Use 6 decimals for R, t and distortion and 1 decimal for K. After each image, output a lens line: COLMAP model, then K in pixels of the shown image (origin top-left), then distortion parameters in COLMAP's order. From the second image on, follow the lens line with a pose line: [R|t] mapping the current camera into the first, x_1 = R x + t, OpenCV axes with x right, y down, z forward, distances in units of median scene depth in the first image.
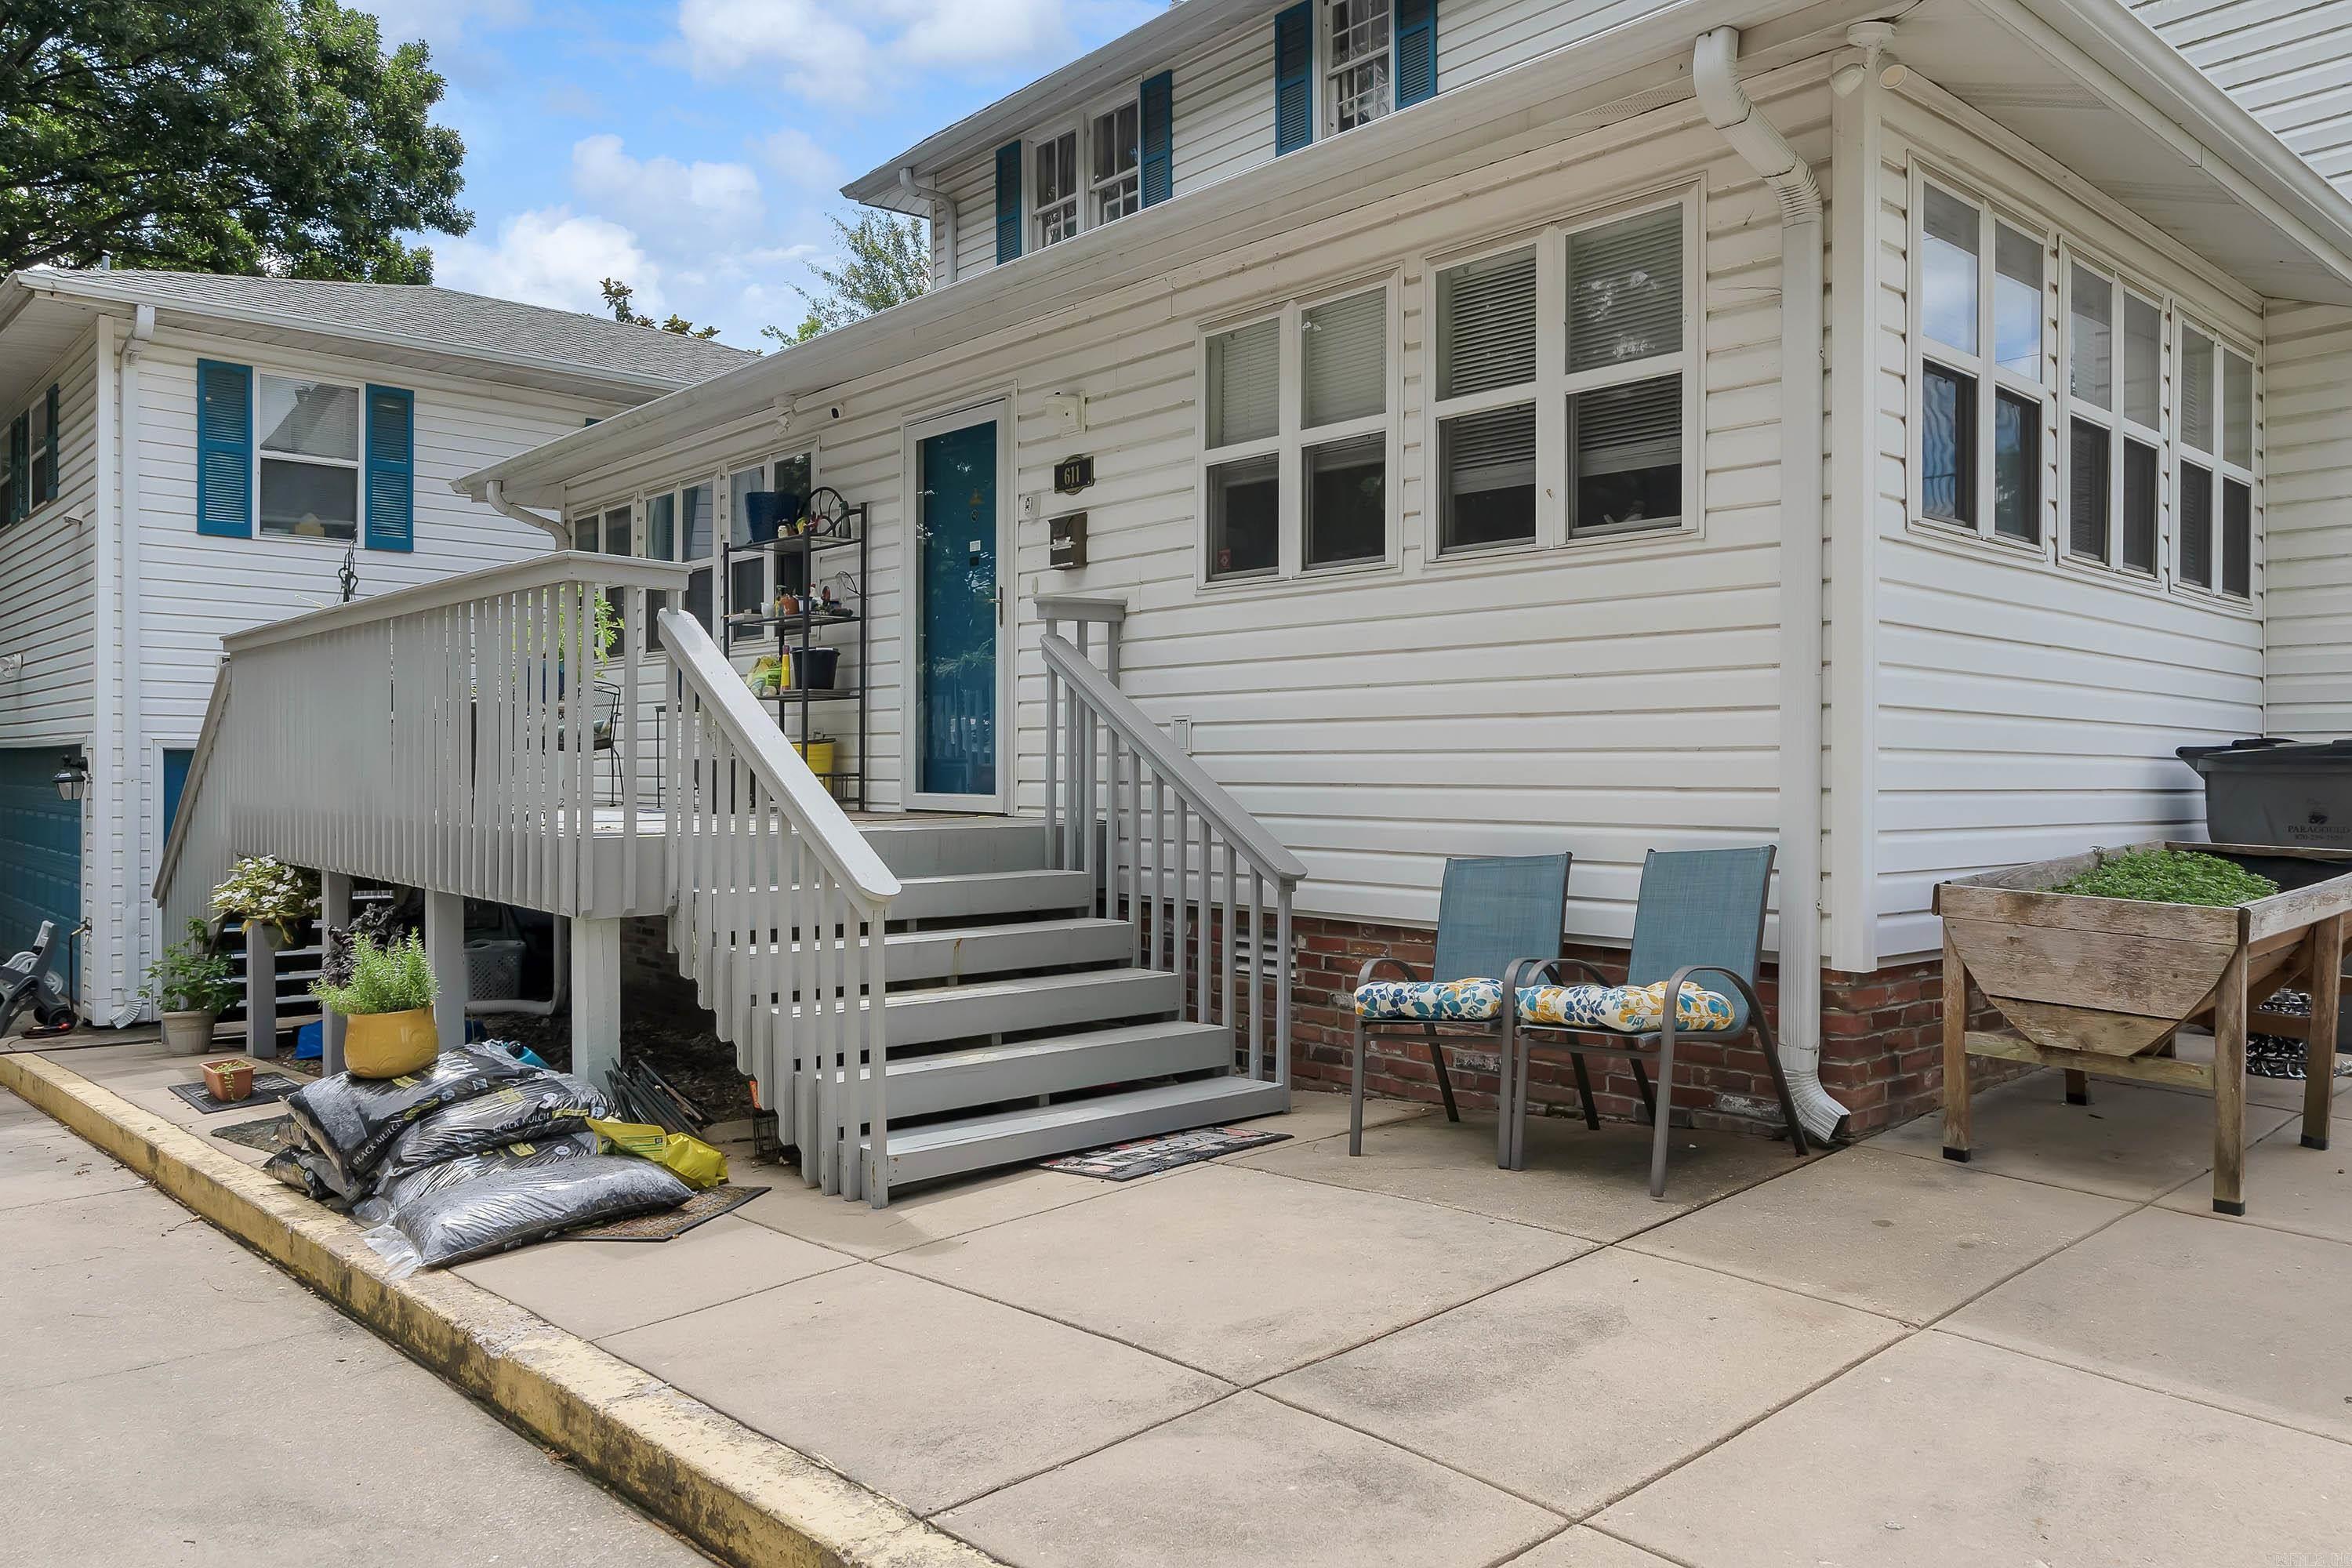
lens RADIAL K [[1668.2, 0, 1174.0], [0, 1668.2, 777.0], [0, 0, 1]] dist [0.003250, -0.007413]
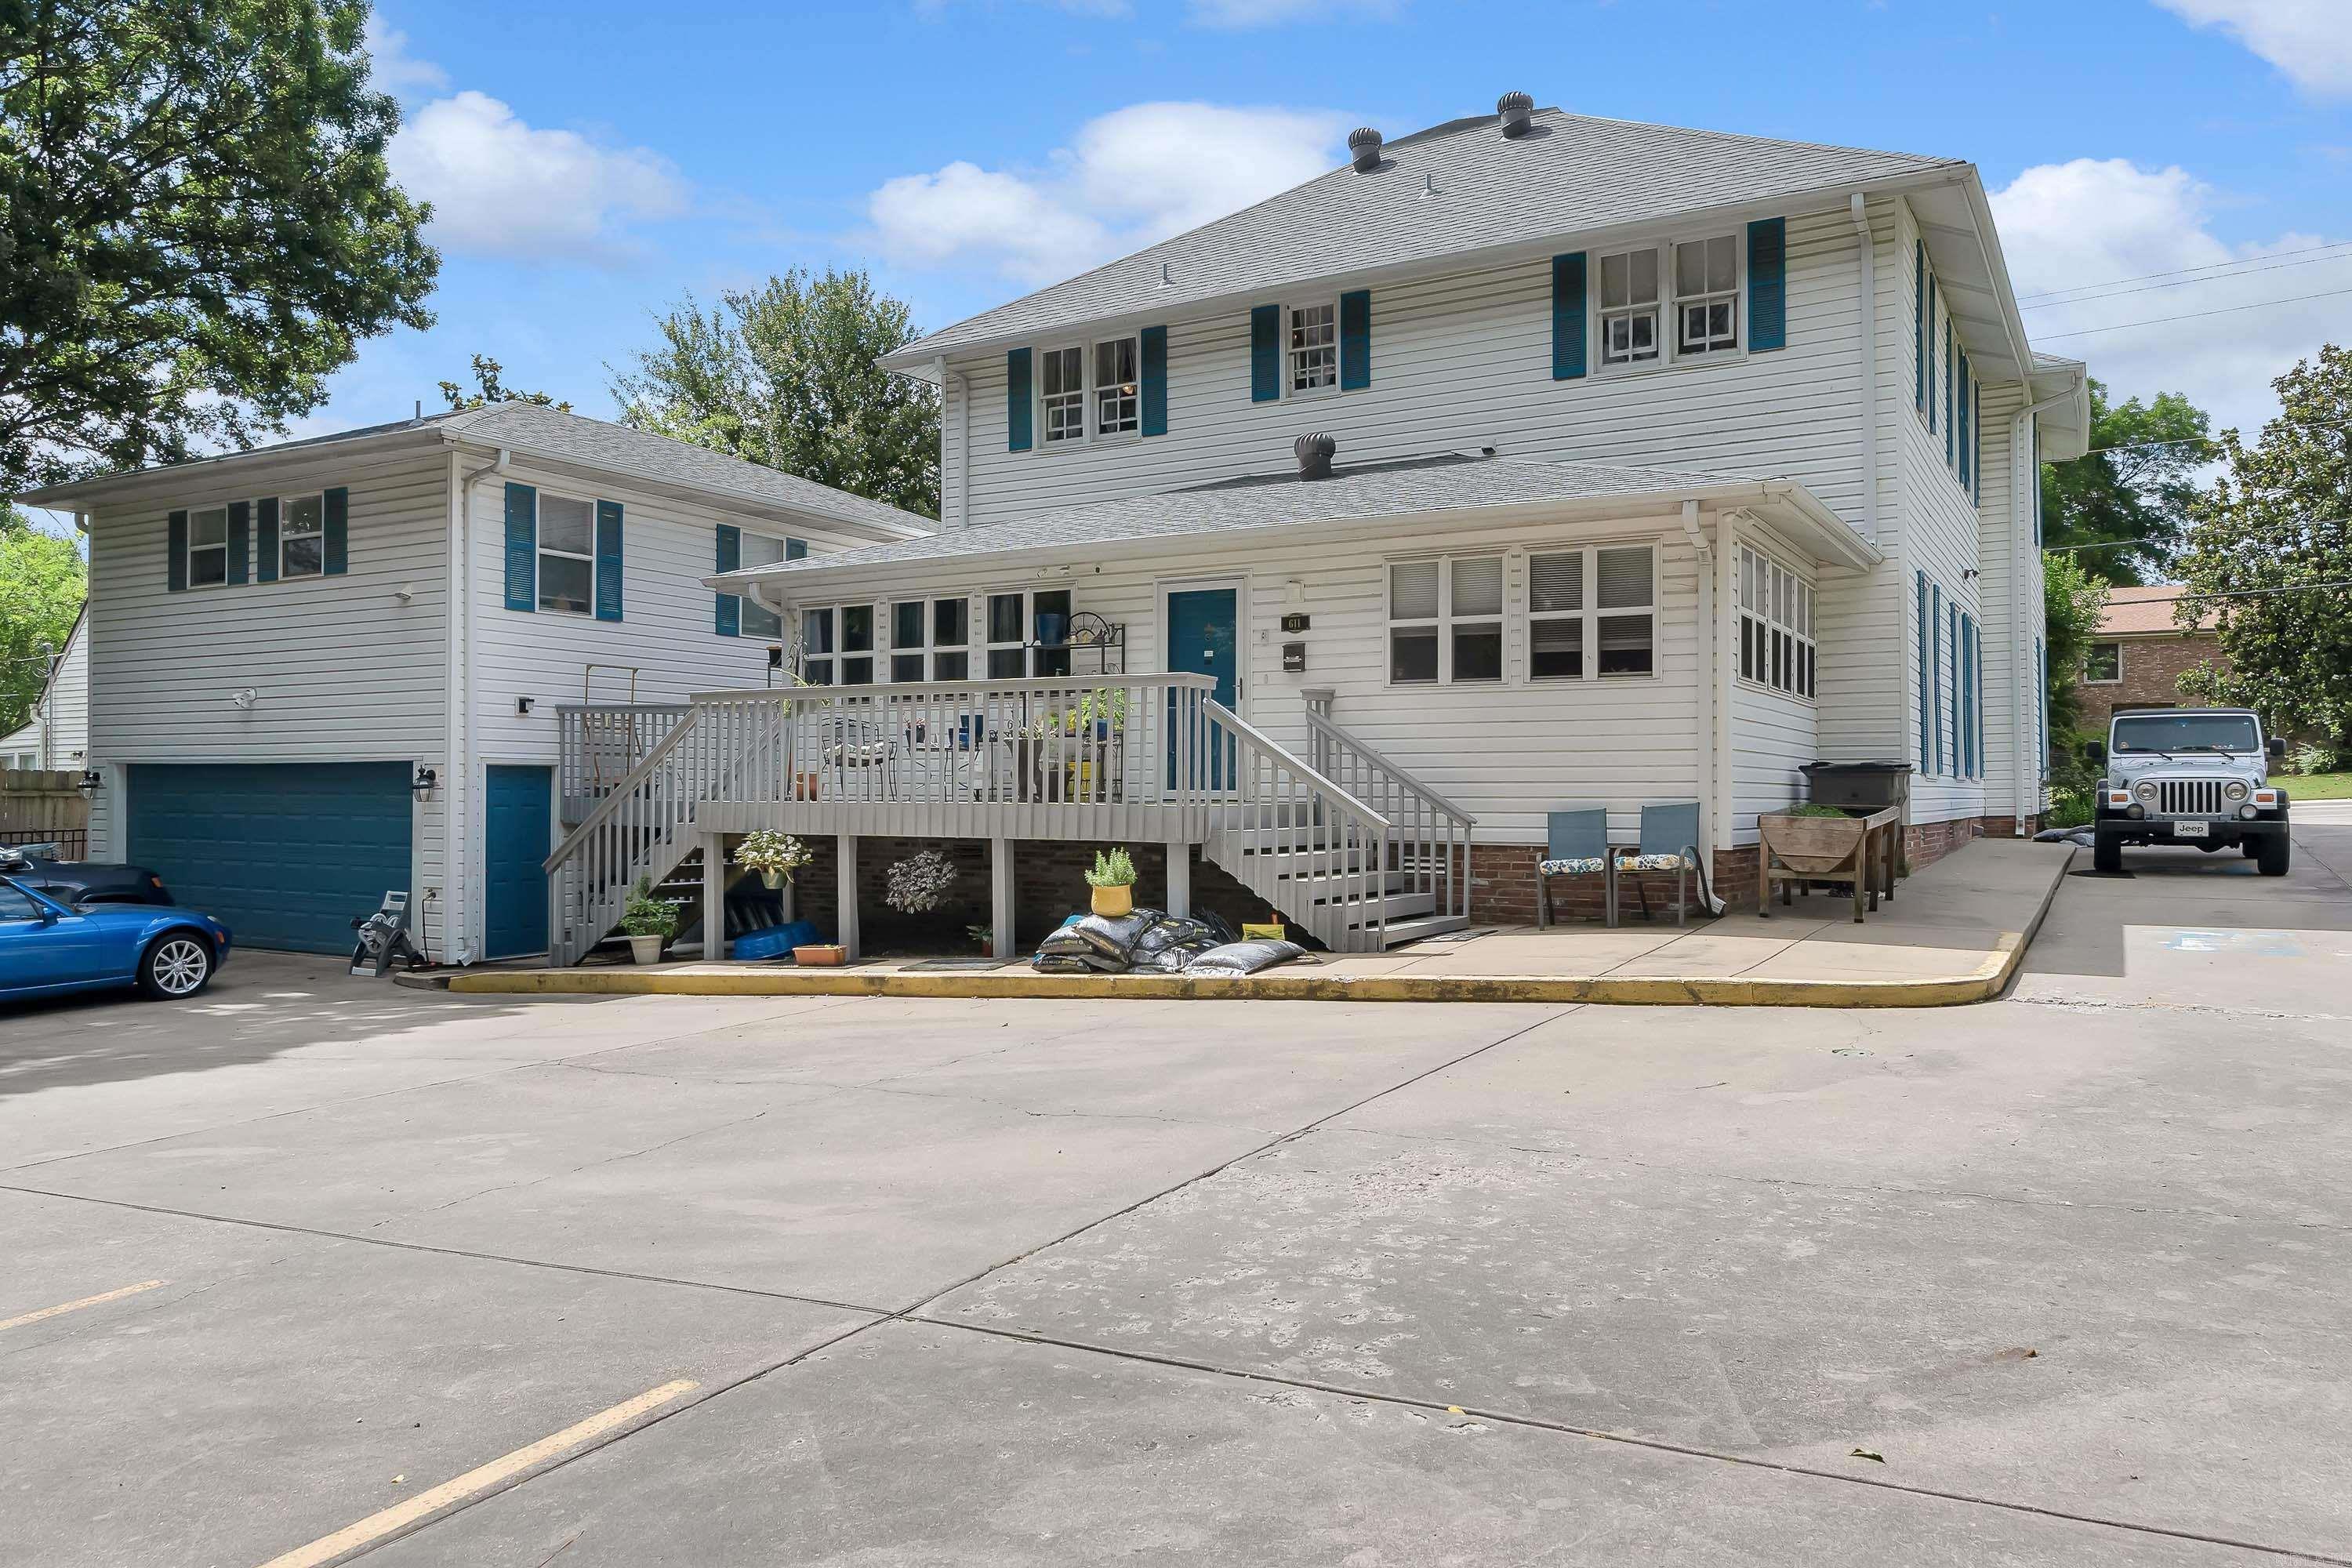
lens RADIAL K [[1668.2, 0, 1179.3], [0, 1668.2, 787.7], [0, 0, 1]] dist [0.003250, -0.007413]
pose [[0.952971, -0.002133, 0.303054, -0.837943], [0.003625, 0.999984, -0.004363, 0.018182], [-0.303040, 0.005256, 0.952963, -0.861924]]
